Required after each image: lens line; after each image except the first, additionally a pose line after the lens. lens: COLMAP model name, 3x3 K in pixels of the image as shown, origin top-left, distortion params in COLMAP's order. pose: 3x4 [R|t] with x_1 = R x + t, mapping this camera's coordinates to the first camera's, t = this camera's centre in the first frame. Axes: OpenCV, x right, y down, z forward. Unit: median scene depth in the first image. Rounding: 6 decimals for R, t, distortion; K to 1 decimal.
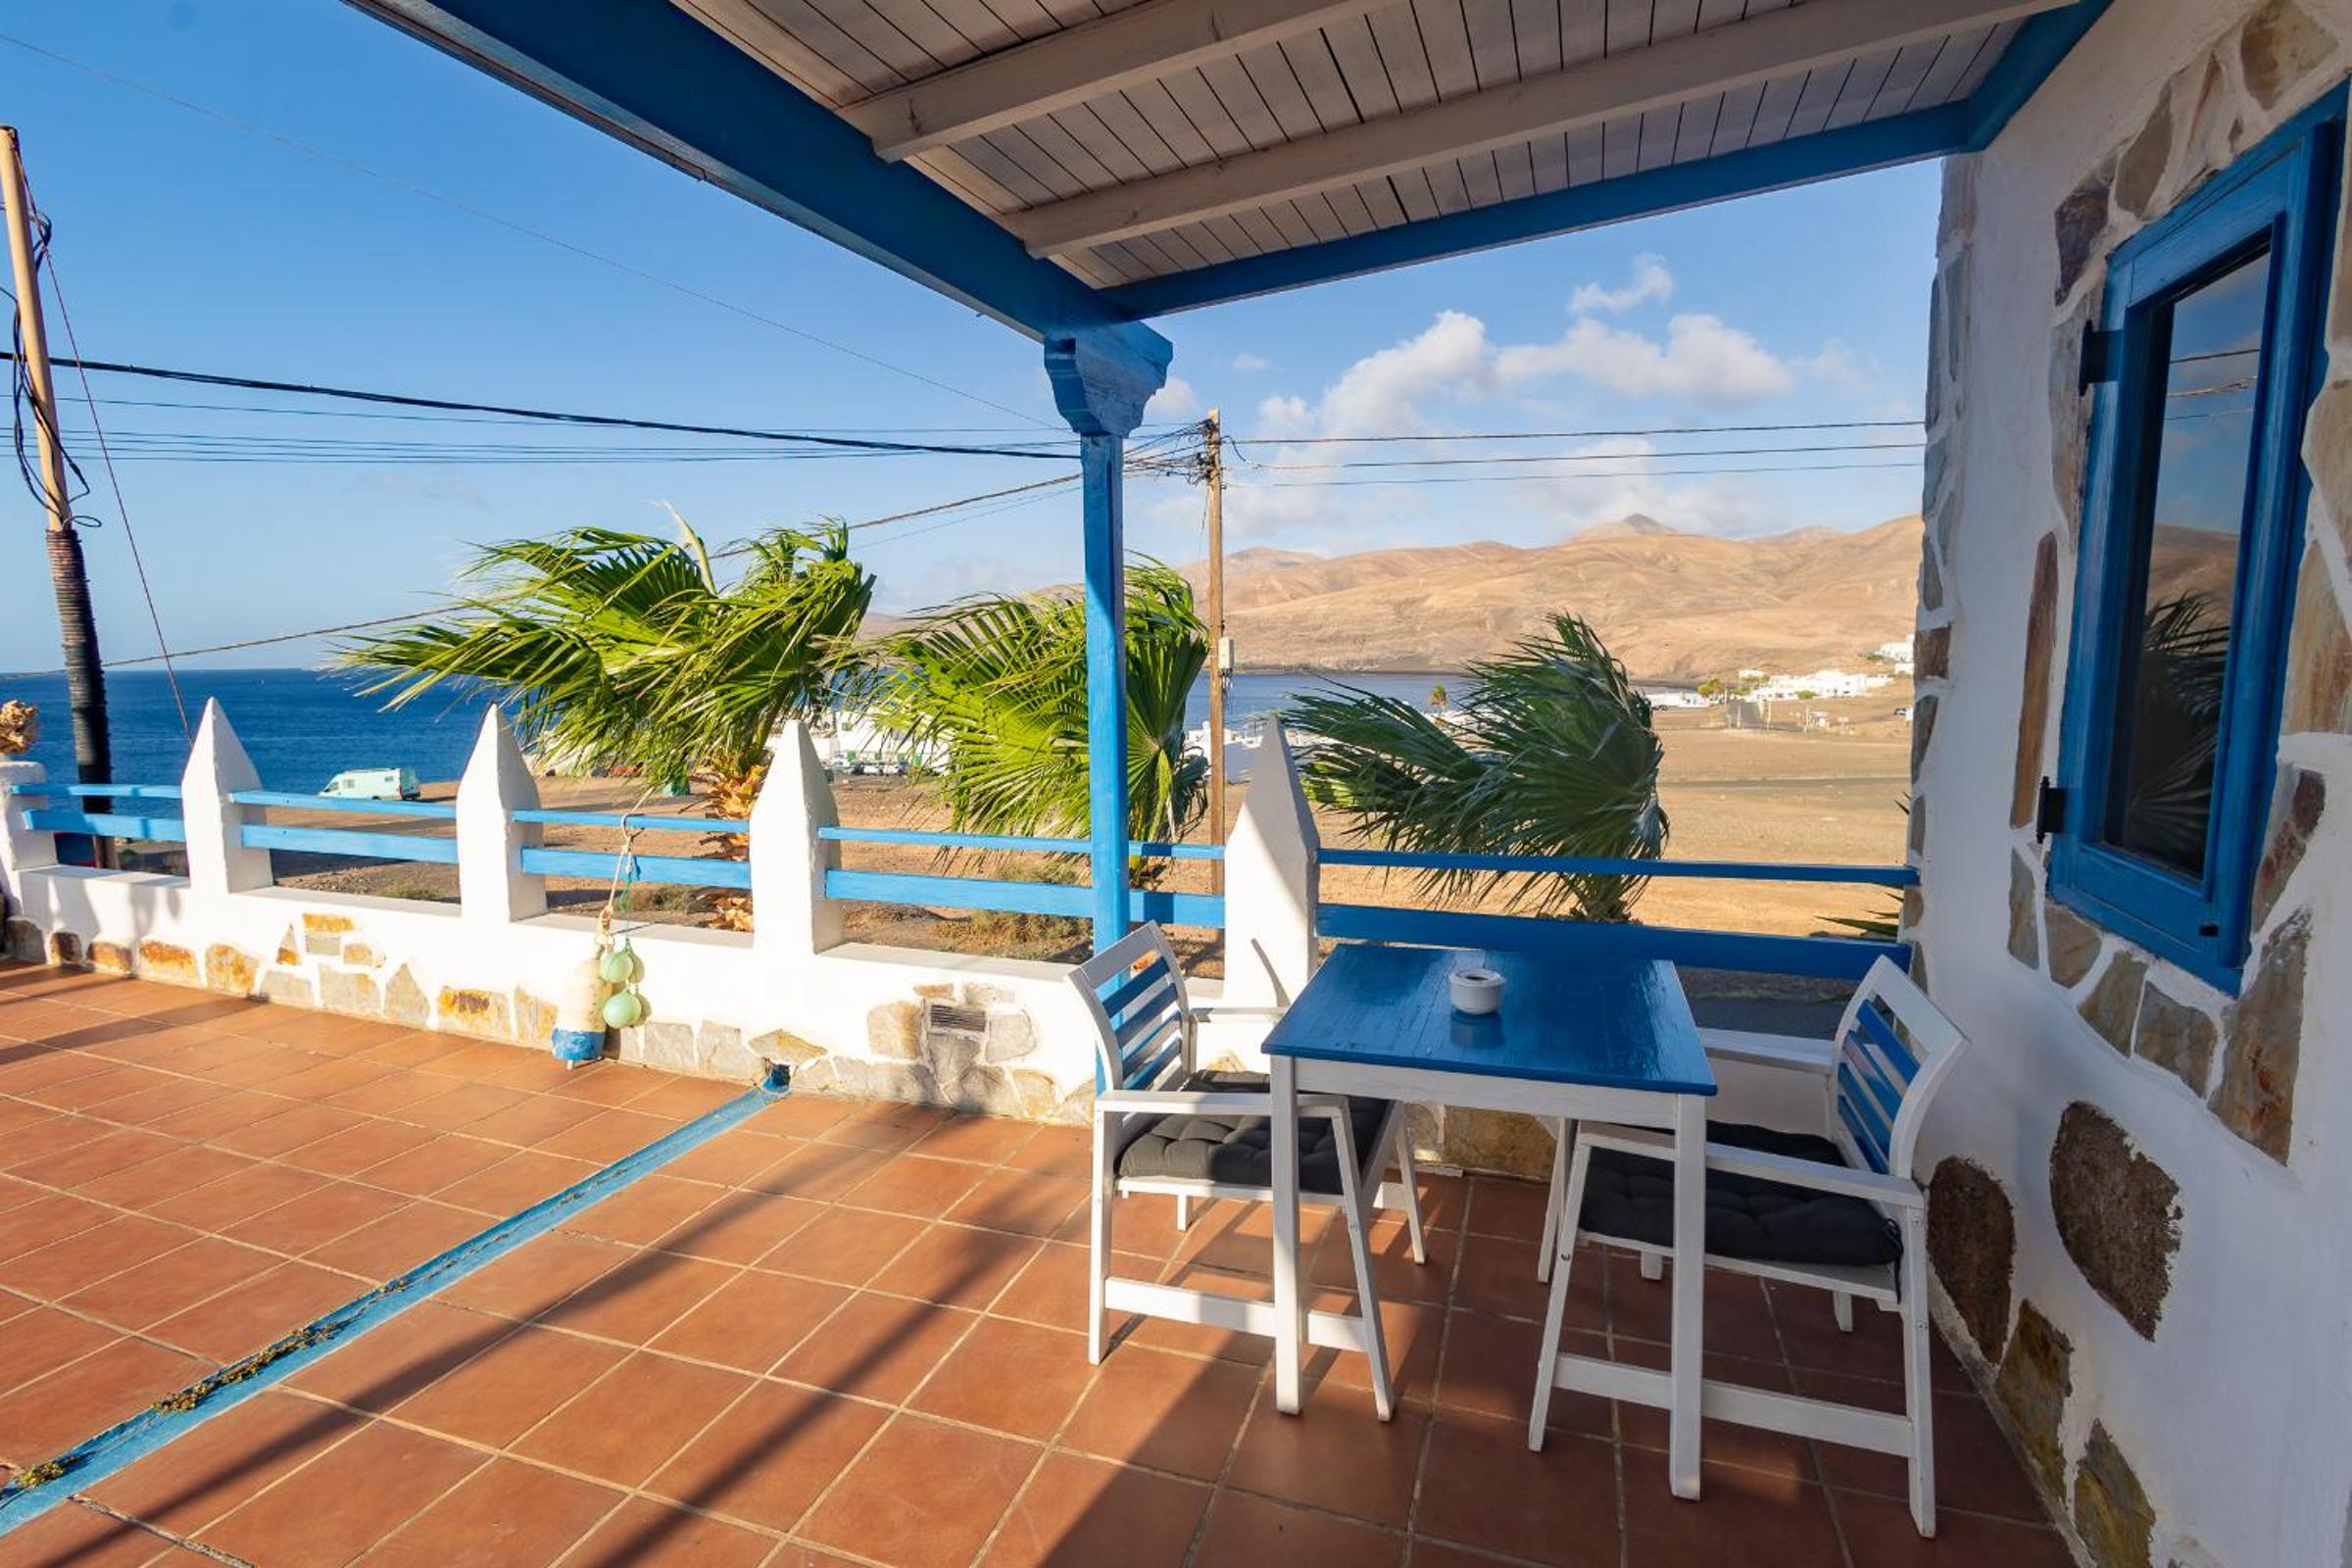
lens RADIAL K [[1083.8, 0, 1172.1], [0, 1083.8, 789.4], [0, 0, 1]] dist [0.012670, -0.003317]
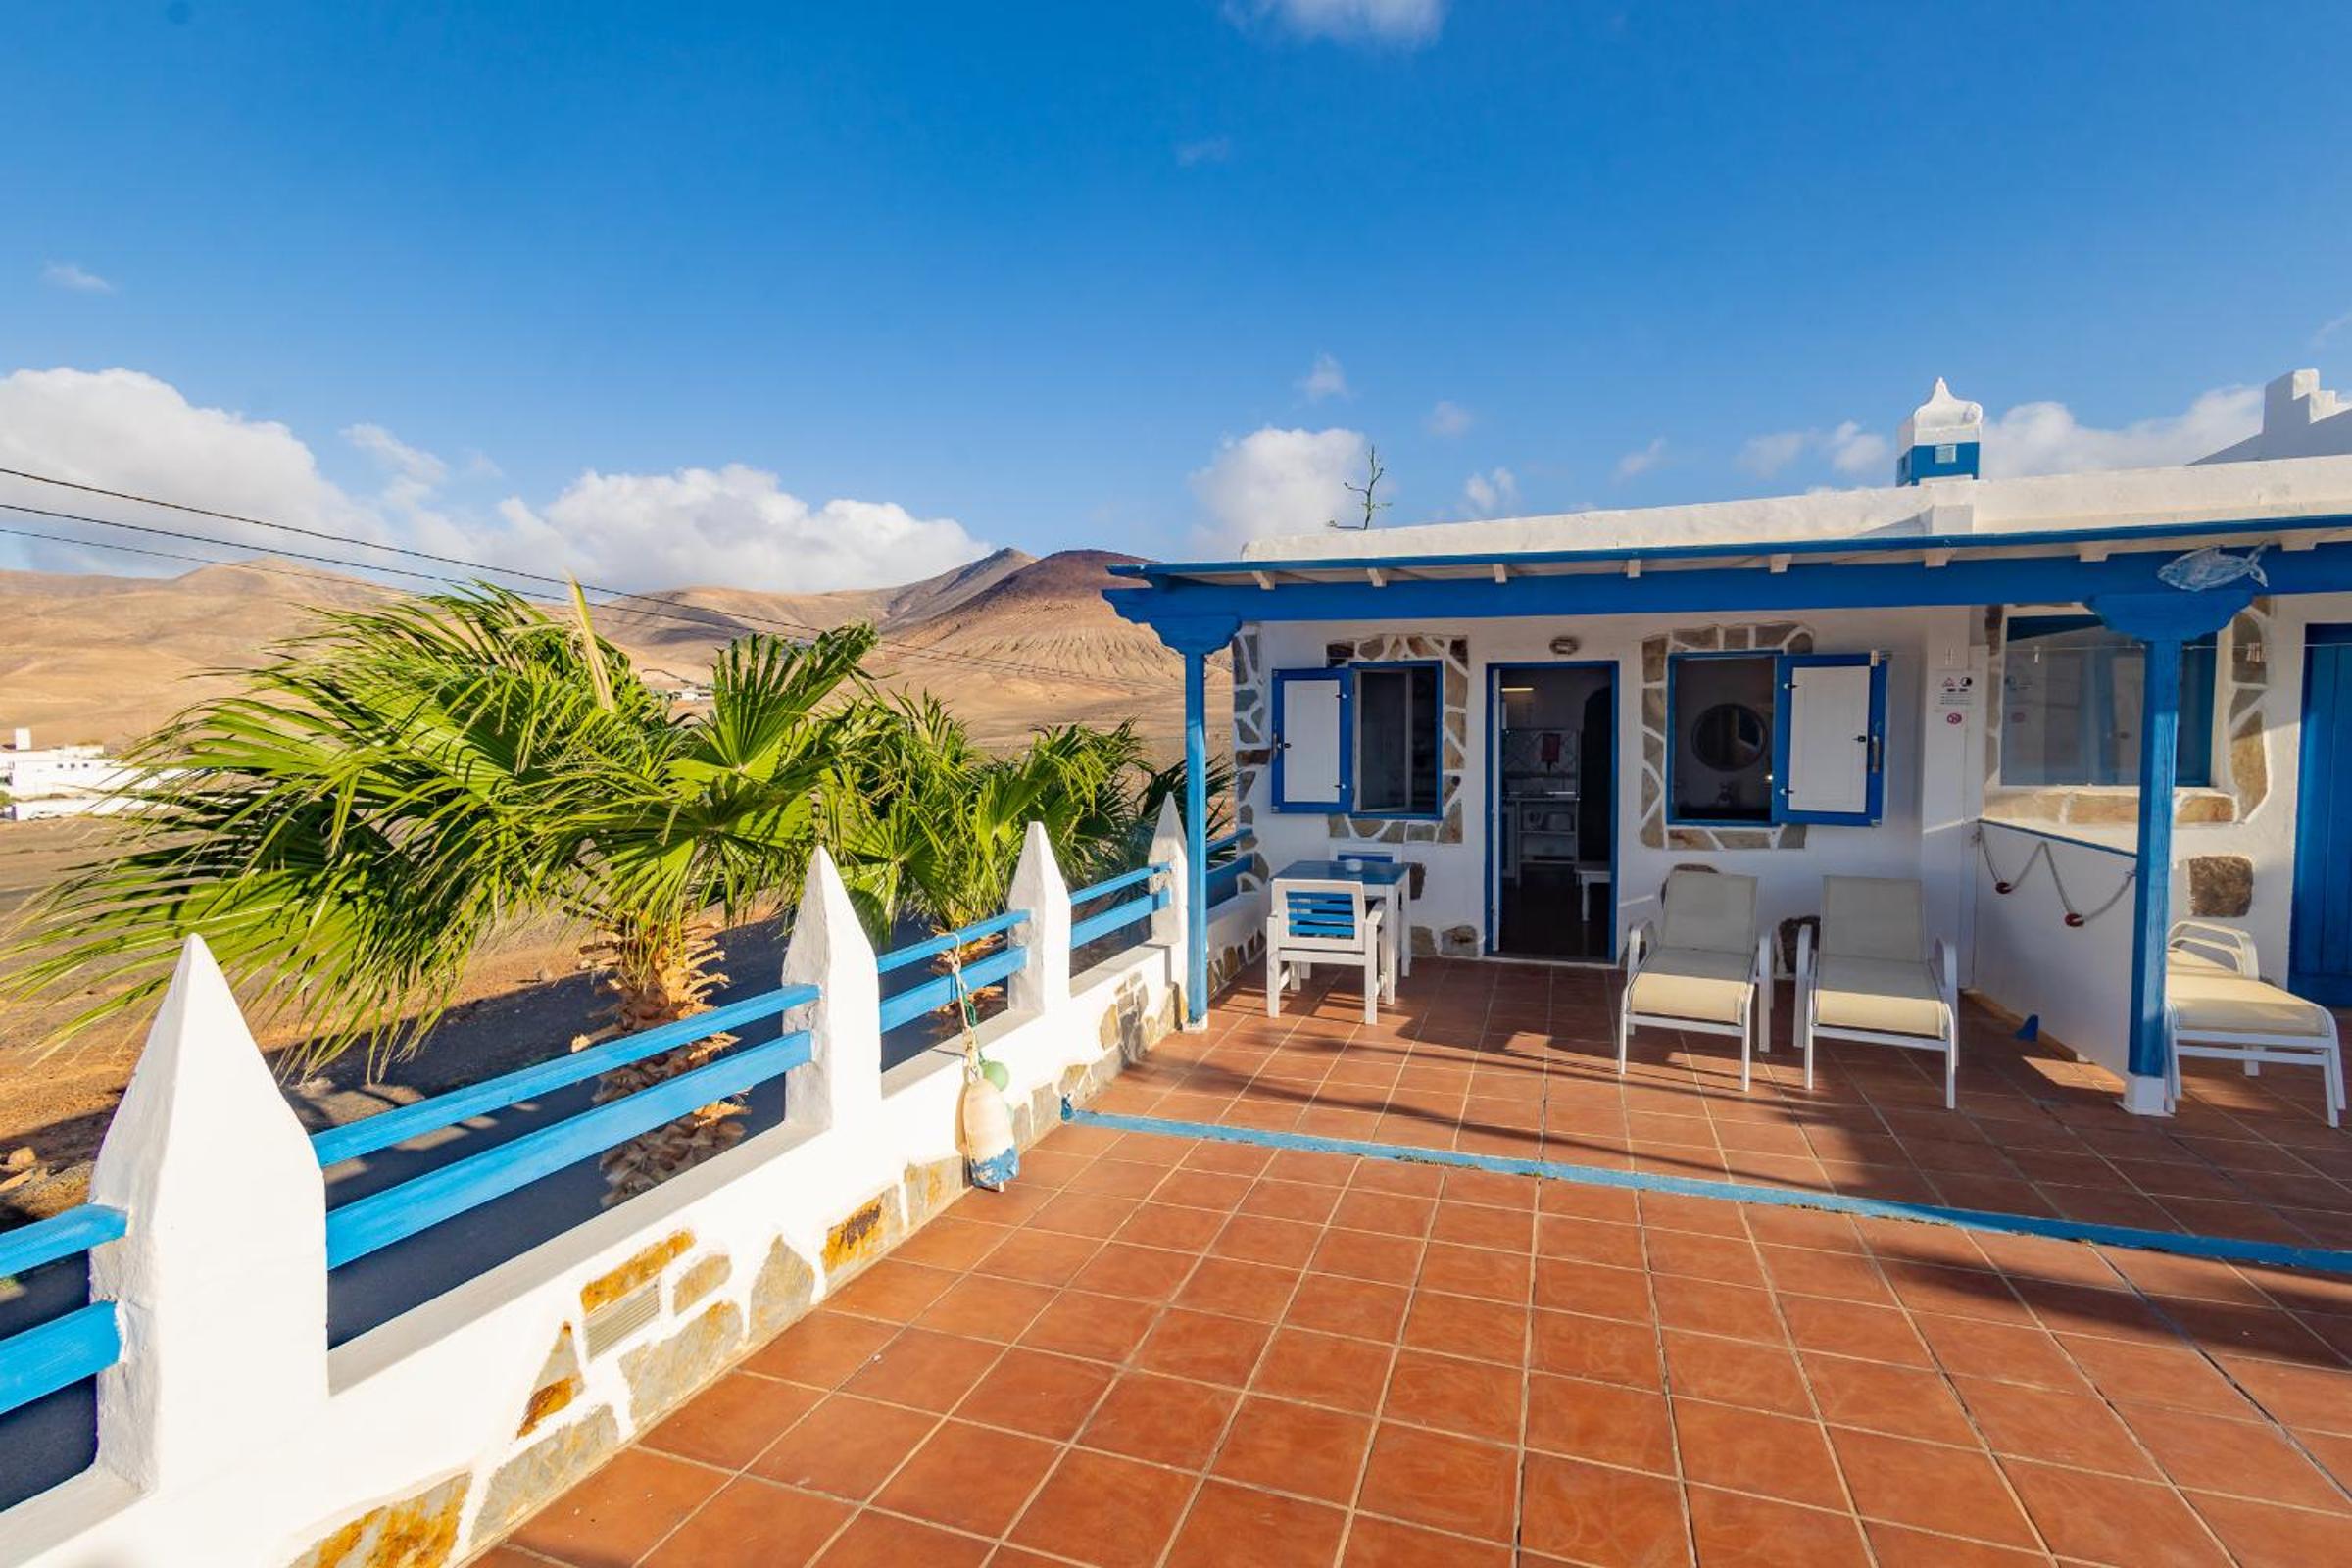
lens RADIAL K [[1083.8, 0, 1172.1], [0, 1083.8, 789.4], [0, 0, 1]] dist [0.012670, -0.003317]
pose [[0.000342, -0.043211, 0.999066, -1.697048], [0.136301, 0.989744, 0.042762, -0.141049], [-0.990667, 0.136159, 0.006228, 0.879624]]
